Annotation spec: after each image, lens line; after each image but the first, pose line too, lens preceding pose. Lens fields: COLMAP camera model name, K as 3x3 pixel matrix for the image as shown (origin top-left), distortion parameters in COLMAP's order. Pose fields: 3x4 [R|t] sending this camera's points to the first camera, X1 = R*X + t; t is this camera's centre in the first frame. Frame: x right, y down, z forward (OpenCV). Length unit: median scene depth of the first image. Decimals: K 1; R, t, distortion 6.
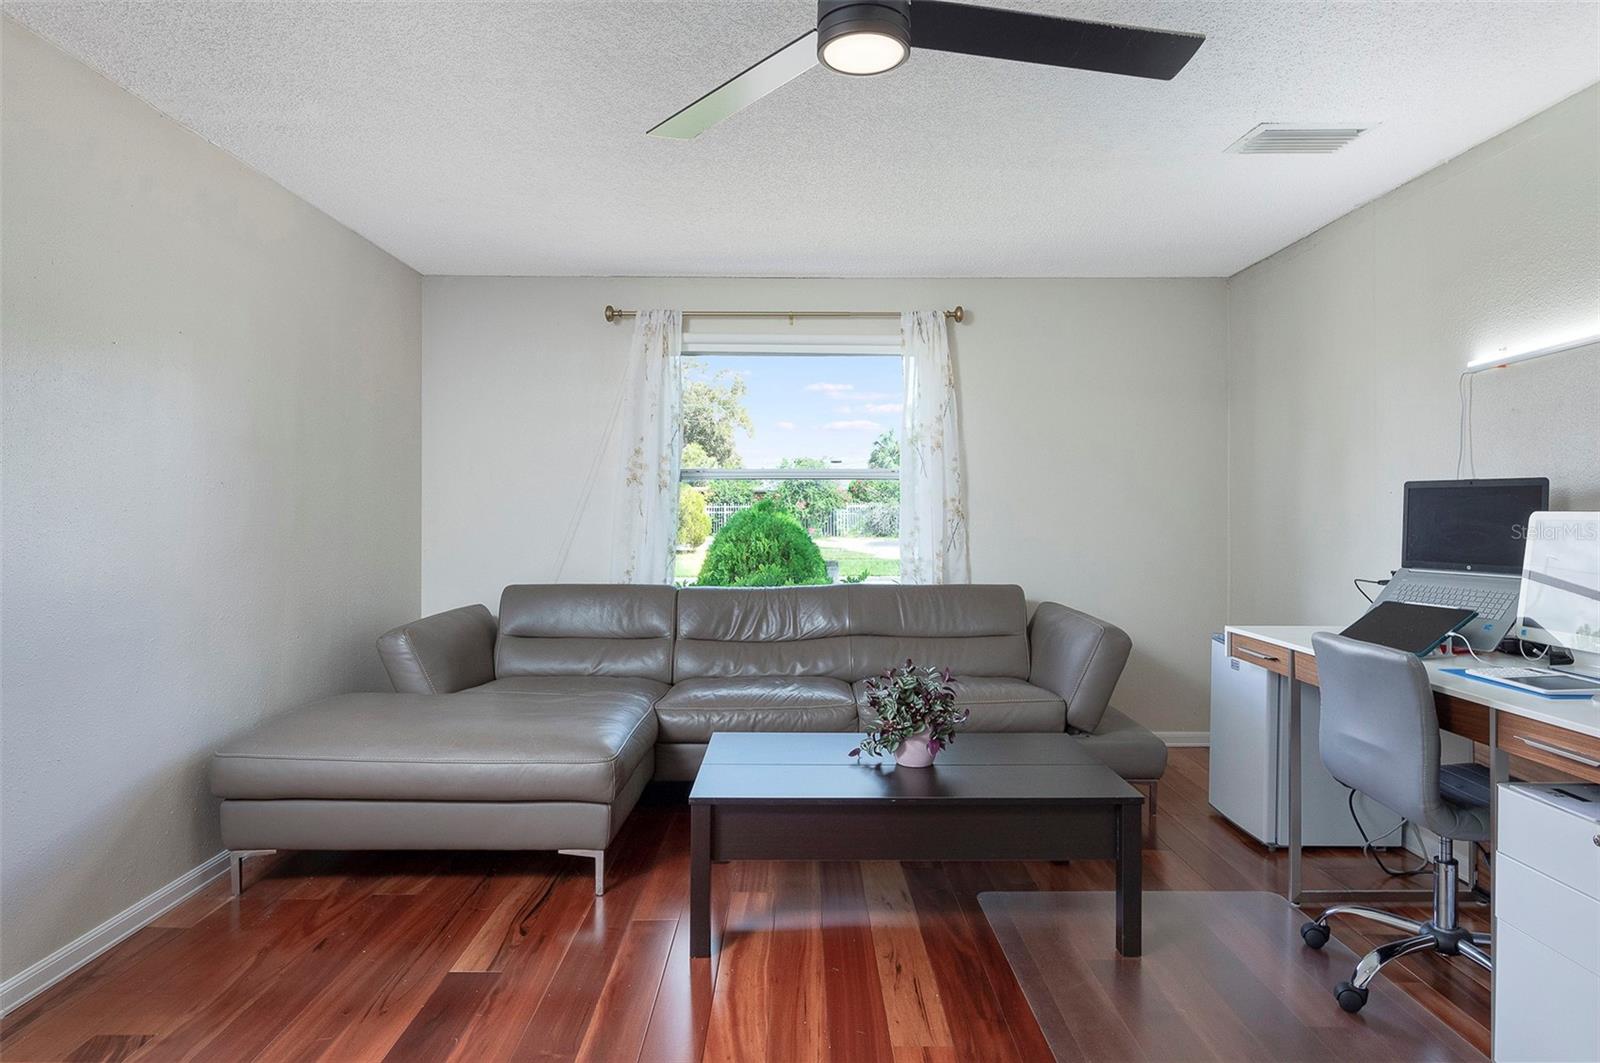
lens RADIAL K [[960.8, 0, 819.0], [0, 960.8, 568.0], [0, 0, 1]] dist [0.002553, 0.001032]
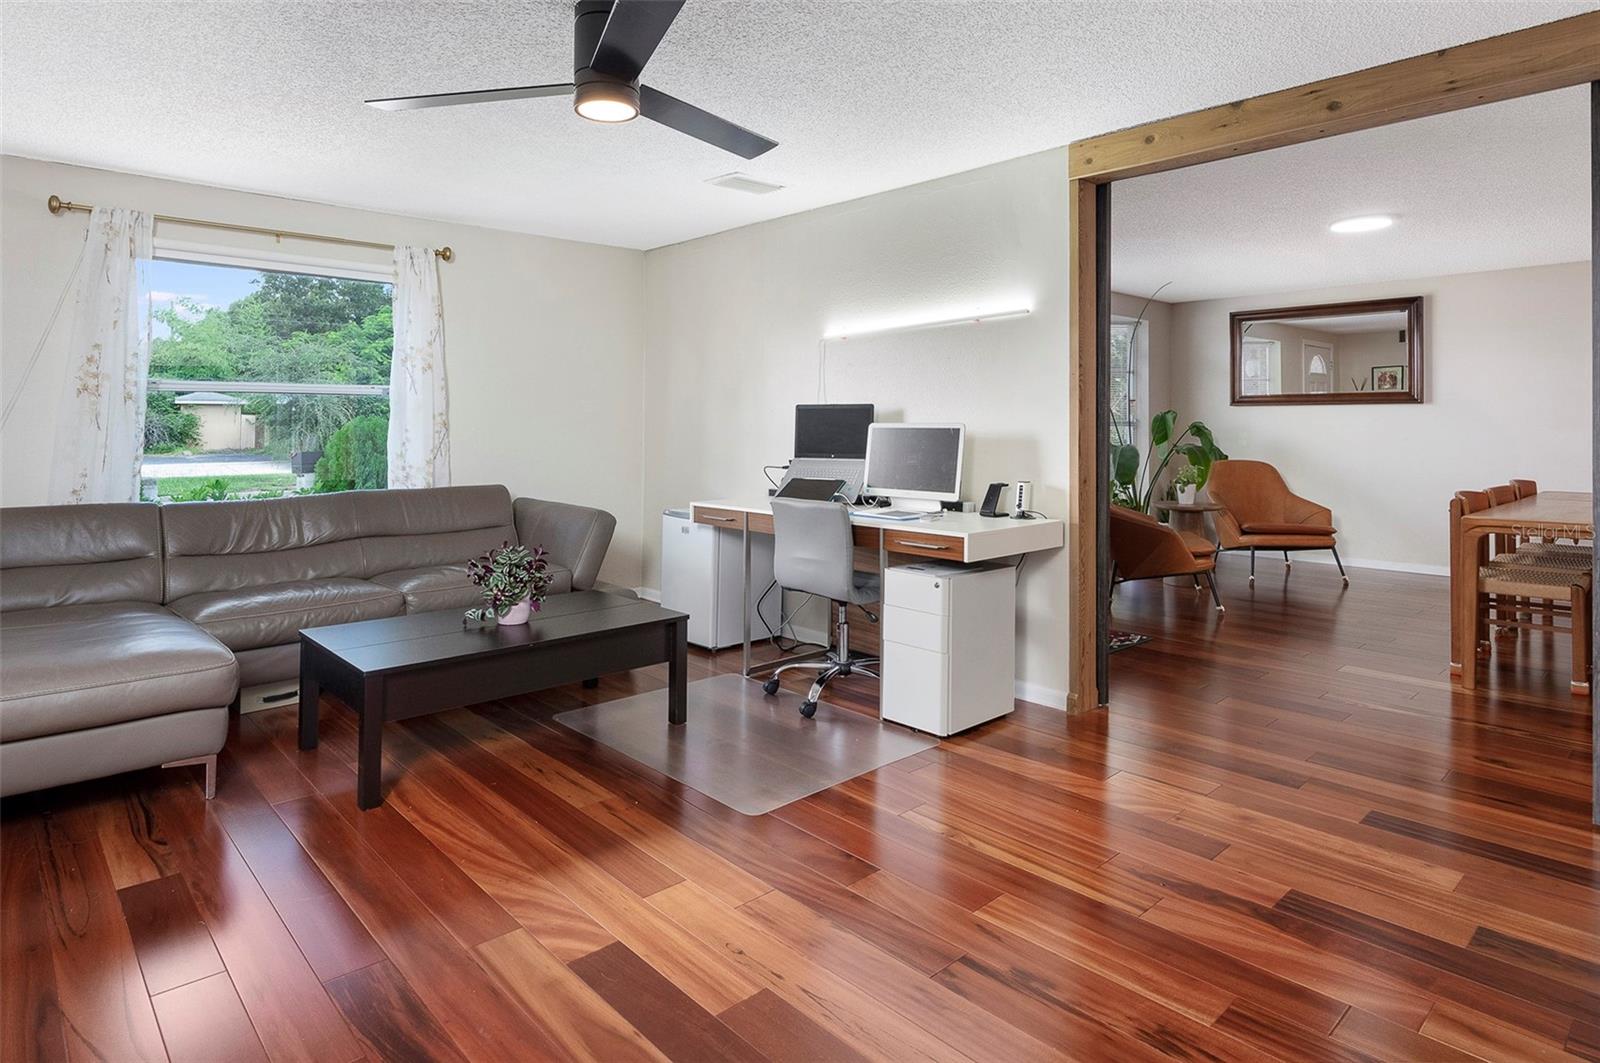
lens RADIAL K [[902.9, 0, 791.2], [0, 902.9, 521.4], [0, 0, 1]] dist [-0.006540, -0.003975]
pose [[0.743667, -0.072957, 0.664558, -0.292134], [0.040619, 0.997122, 0.064012, 0.005889], [-0.667316, -0.020610, 0.744490, -0.094554]]
